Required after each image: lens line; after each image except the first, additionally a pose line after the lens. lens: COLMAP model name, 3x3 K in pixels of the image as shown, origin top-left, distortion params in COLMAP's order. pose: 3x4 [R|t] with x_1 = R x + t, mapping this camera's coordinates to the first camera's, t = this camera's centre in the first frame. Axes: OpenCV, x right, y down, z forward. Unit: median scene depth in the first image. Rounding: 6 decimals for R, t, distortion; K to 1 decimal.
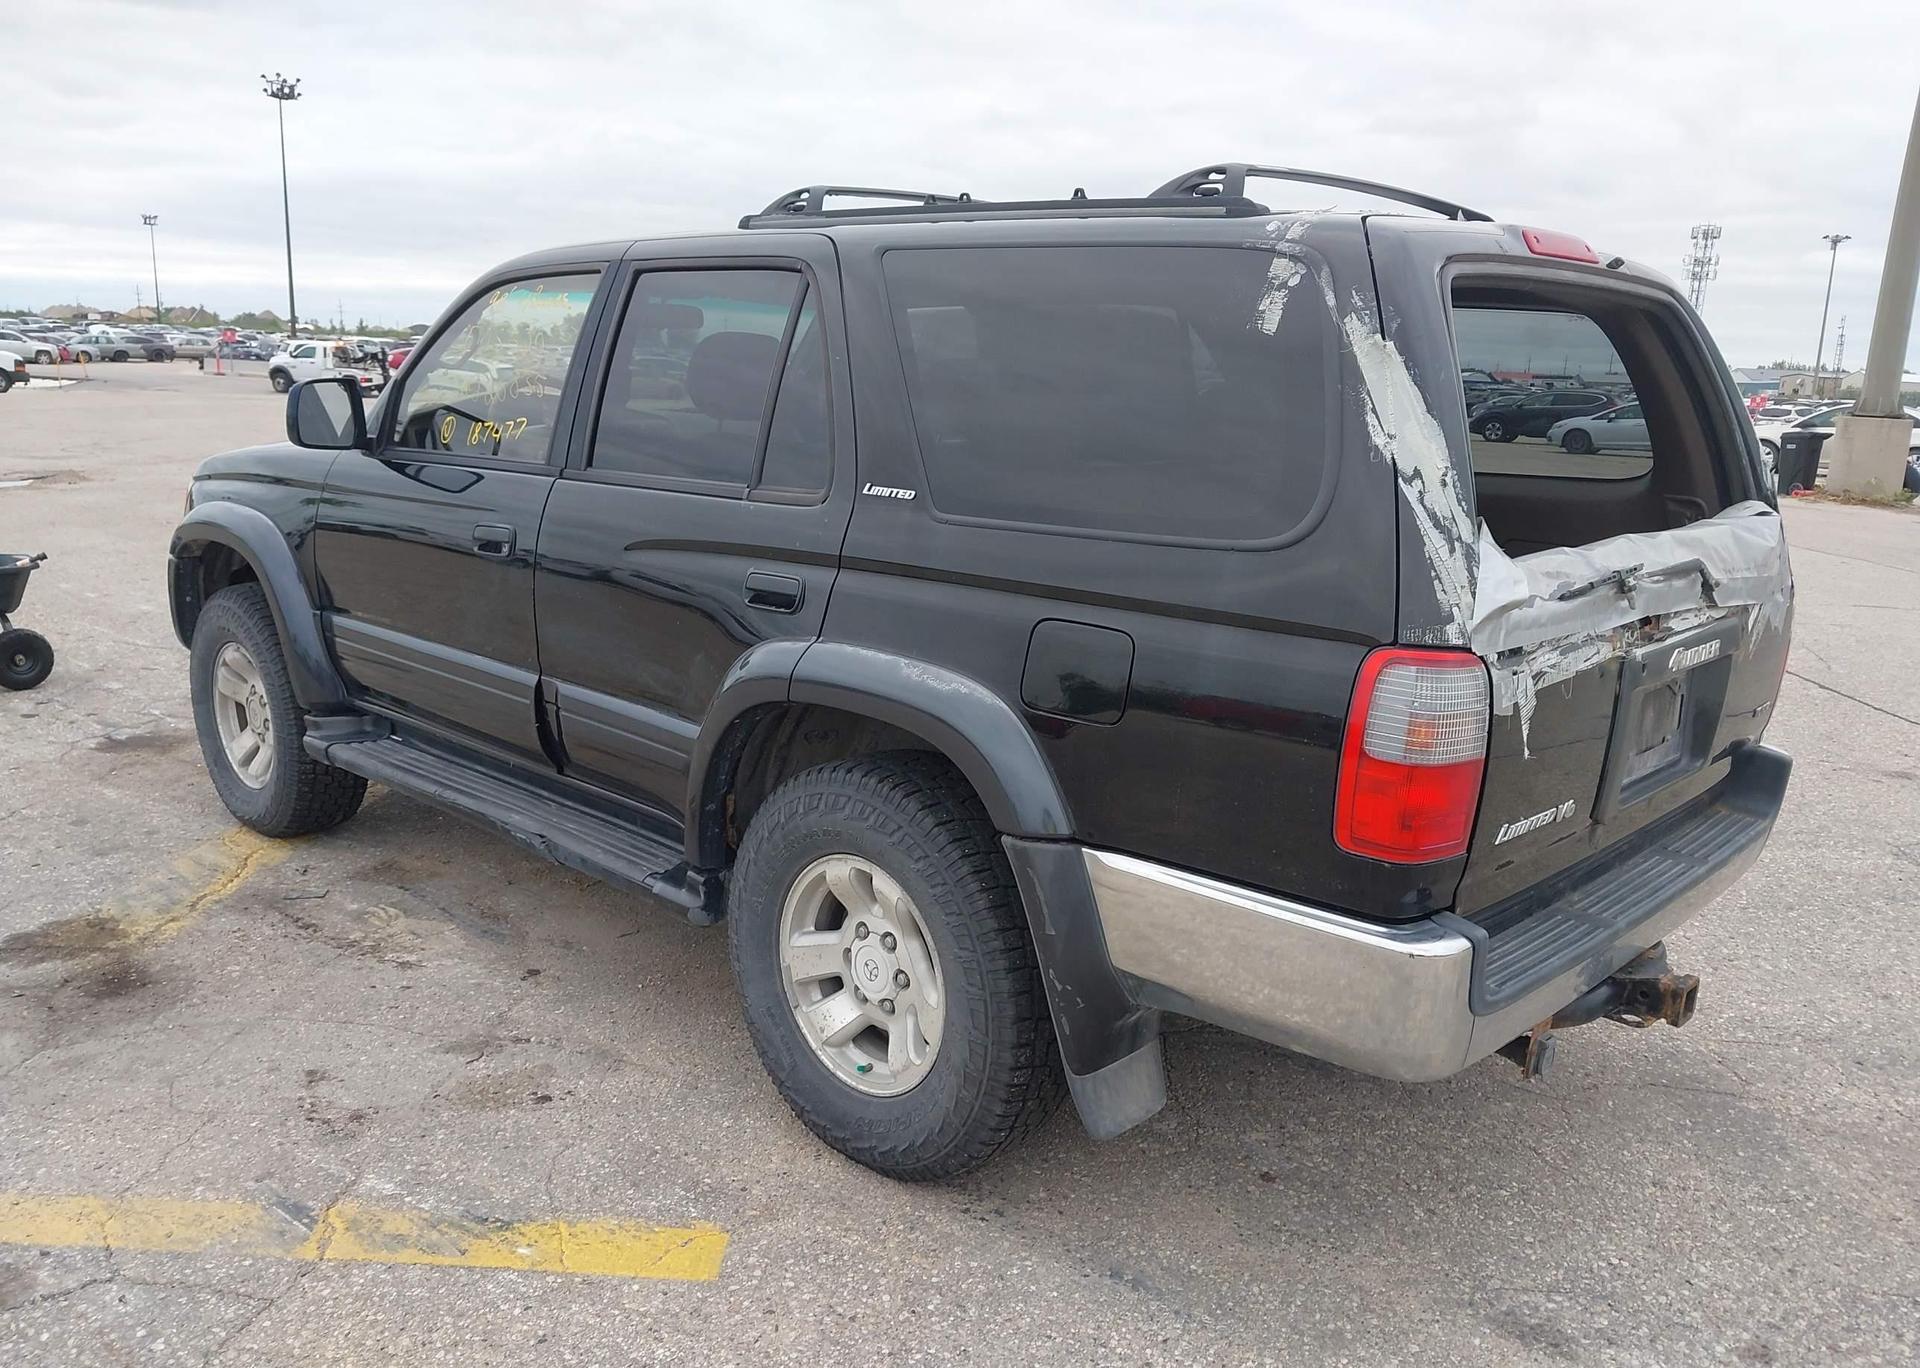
lens RADIAL K [[1503.3, 0, 952.6], [0, 1503.3, 710.6], [0, 0, 1]] dist [0.045897, -0.067732]
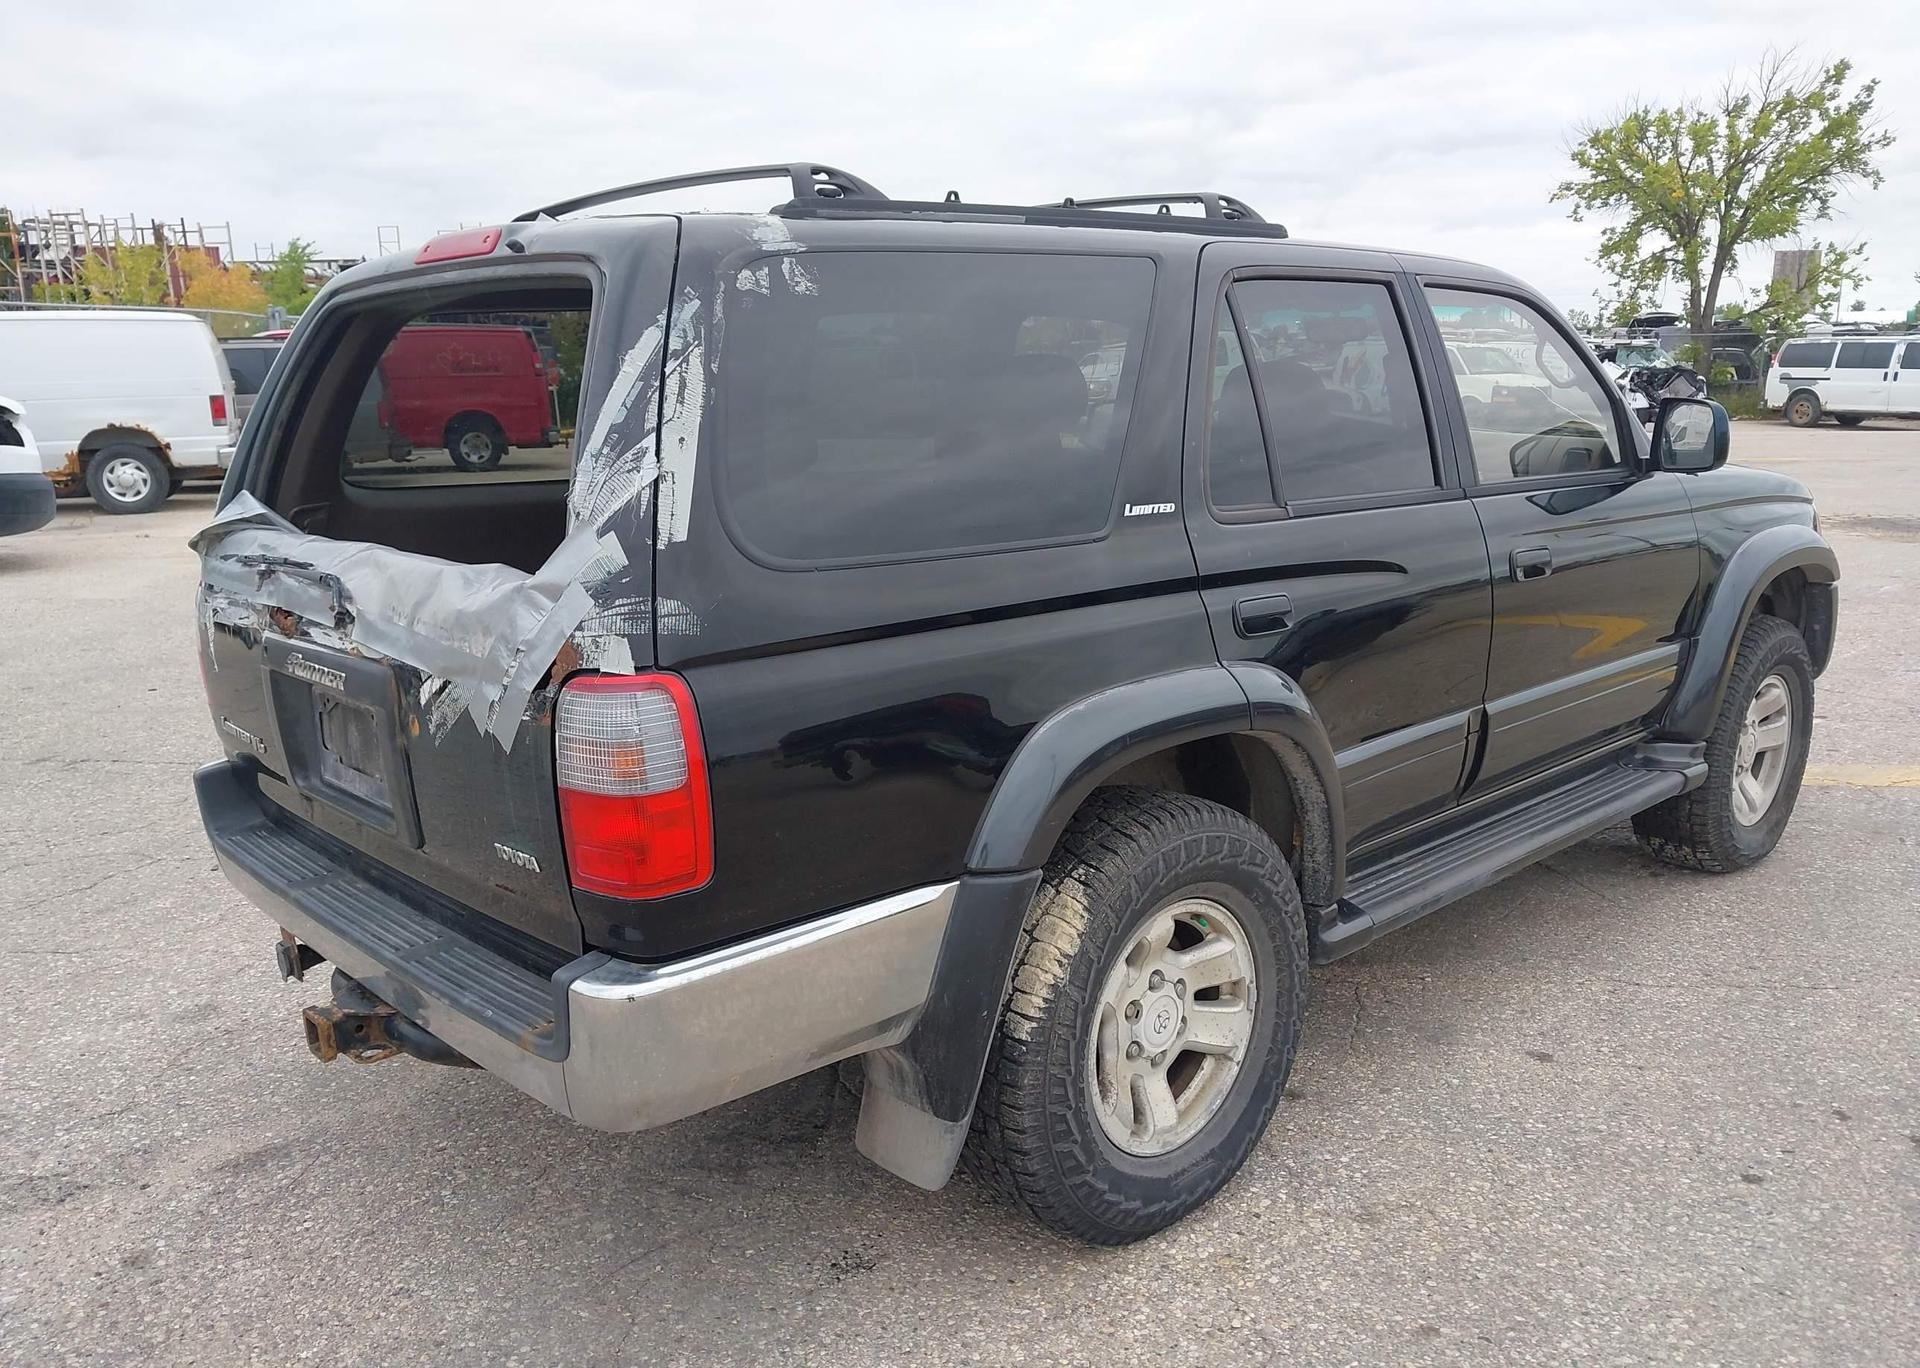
lens RADIAL K [[1503.3, 0, 943.3], [0, 1503.3, 723.0], [0, 0, 1]] dist [0.045897, -0.067732]
pose [[-0.068077, 0.200430, -0.977340, 1.159687], [-0.212299, 0.954267, 0.210486, -0.240620], [0.974830, 0.221818, -0.022413, 1.170307]]
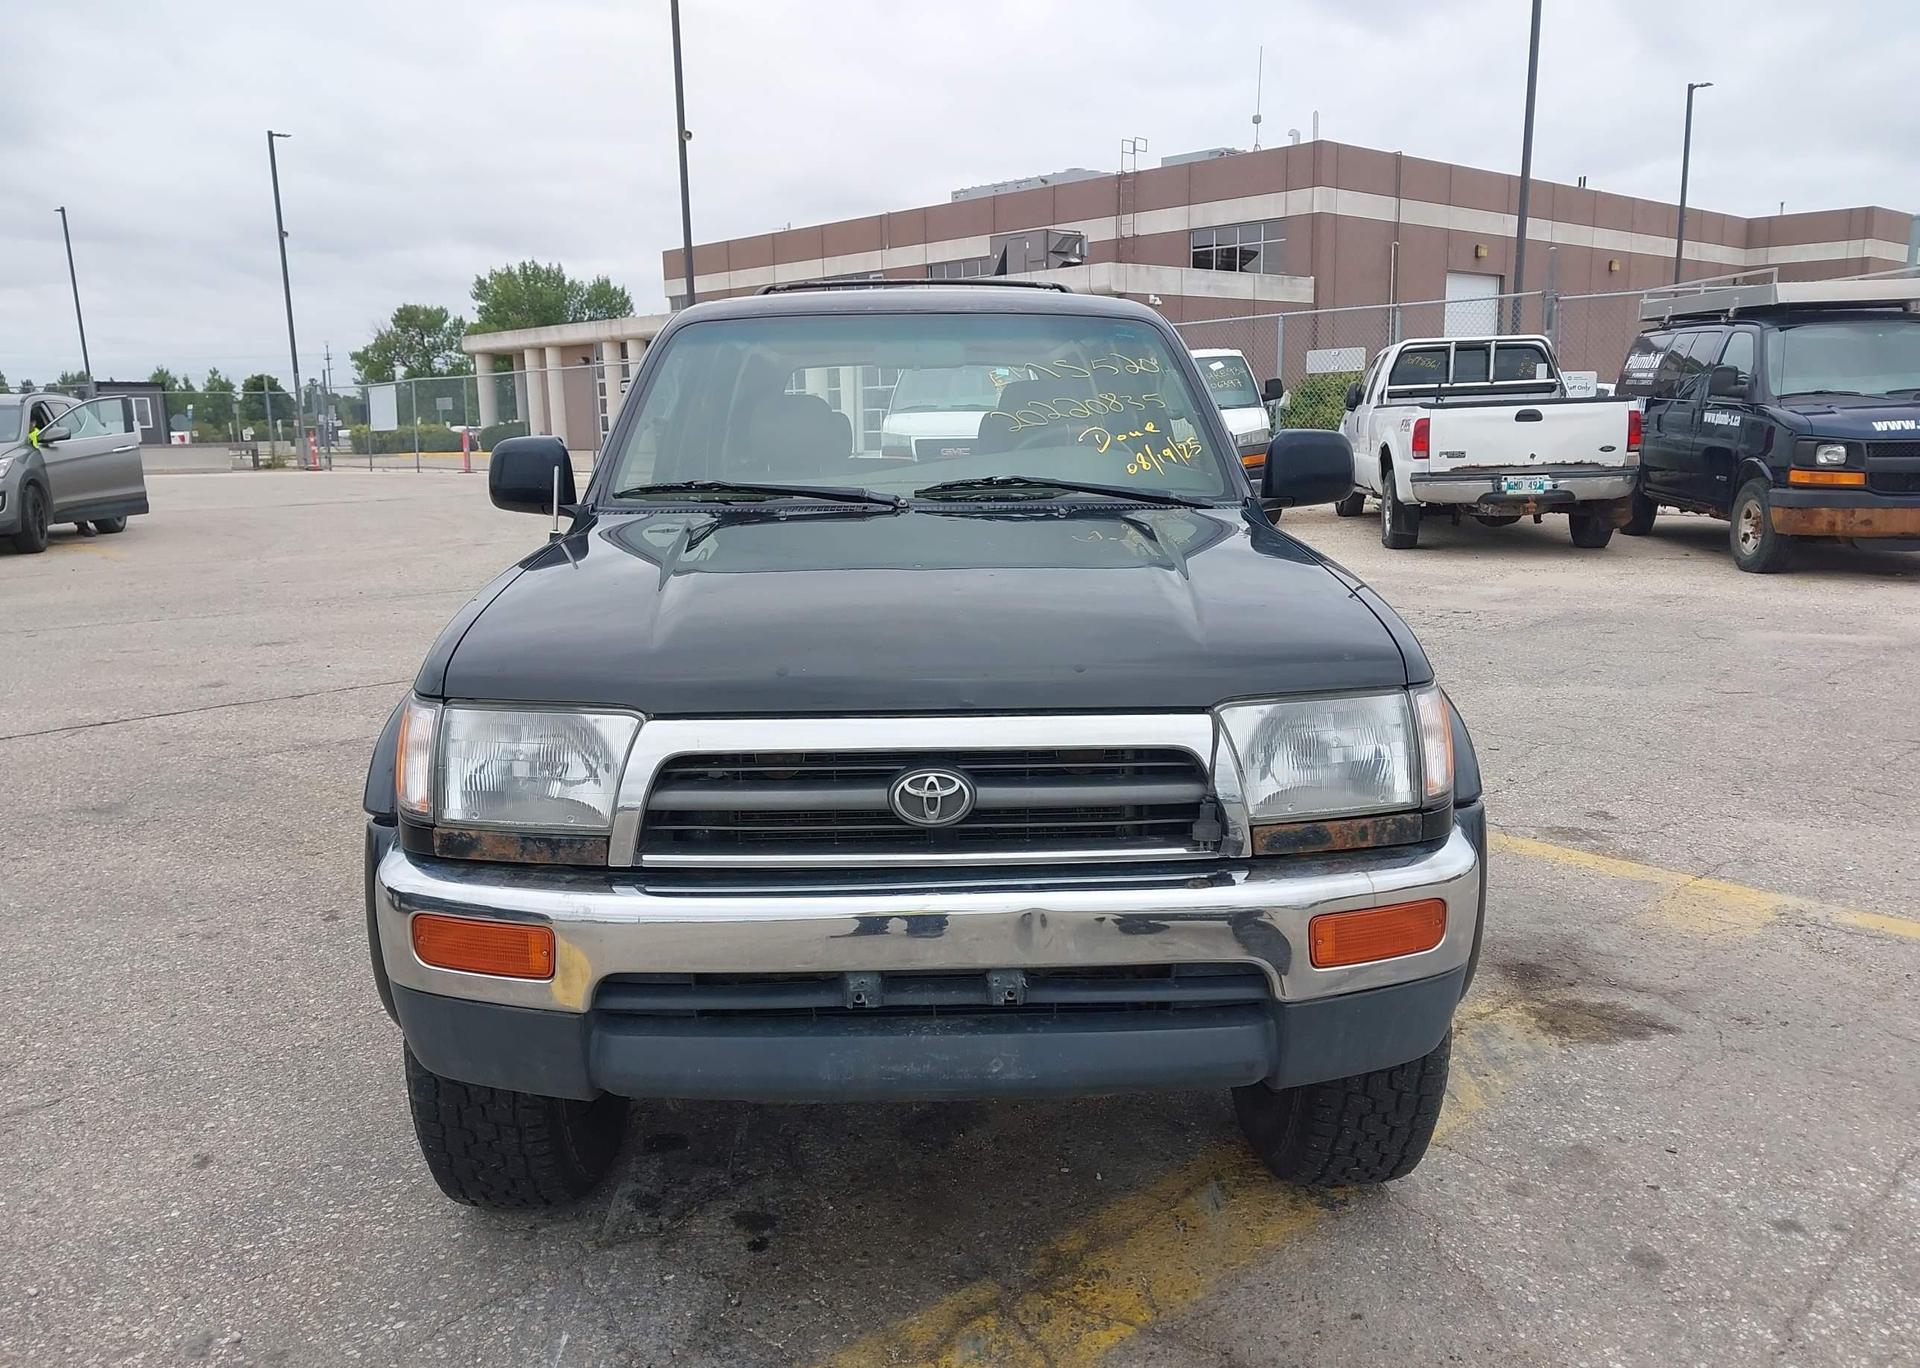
lens RADIAL K [[1503.3, 0, 953.0], [0, 1503.3, 698.7], [0, 0, 1]] dist [0.045897, -0.067732]
pose [[-0.707603, -0.156703, 0.689015, -1.151838], [0.149523, 0.919812, 0.362751, -0.546354], [-0.690609, 0.359708, -0.627431, 2.234510]]
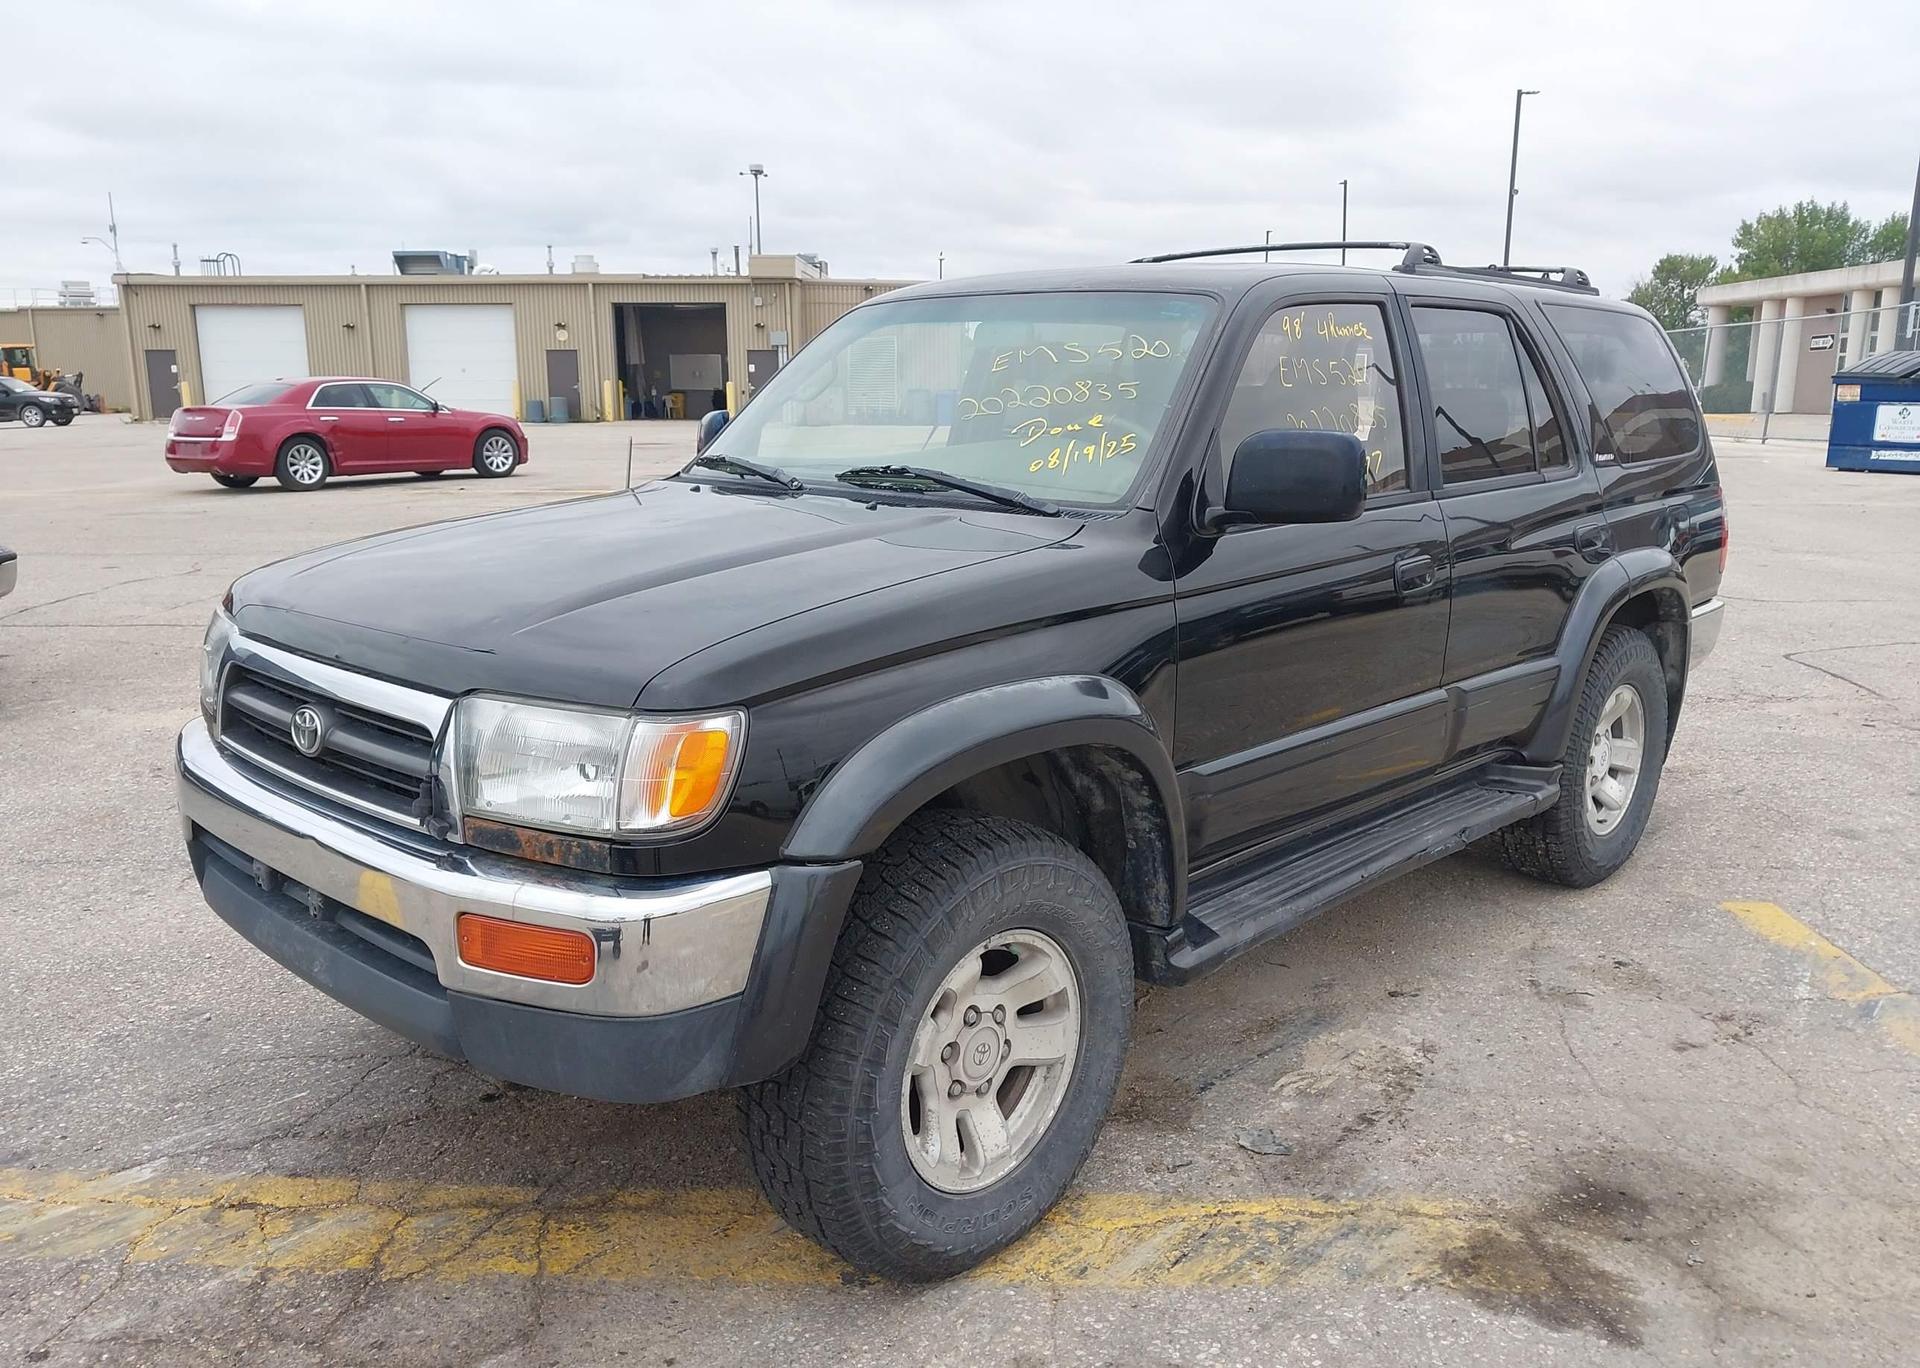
lens RADIAL K [[1503.3, 0, 952.6], [0, 1503.3, 699.9], [0, 0, 1]] dist [0.045897, -0.067732]
pose [[0.004496, -0.244658, 0.969599, -1.466253], [0.225593, 0.944862, 0.237370, -0.387551], [-0.974211, 0.217667, 0.059441, 1.434479]]
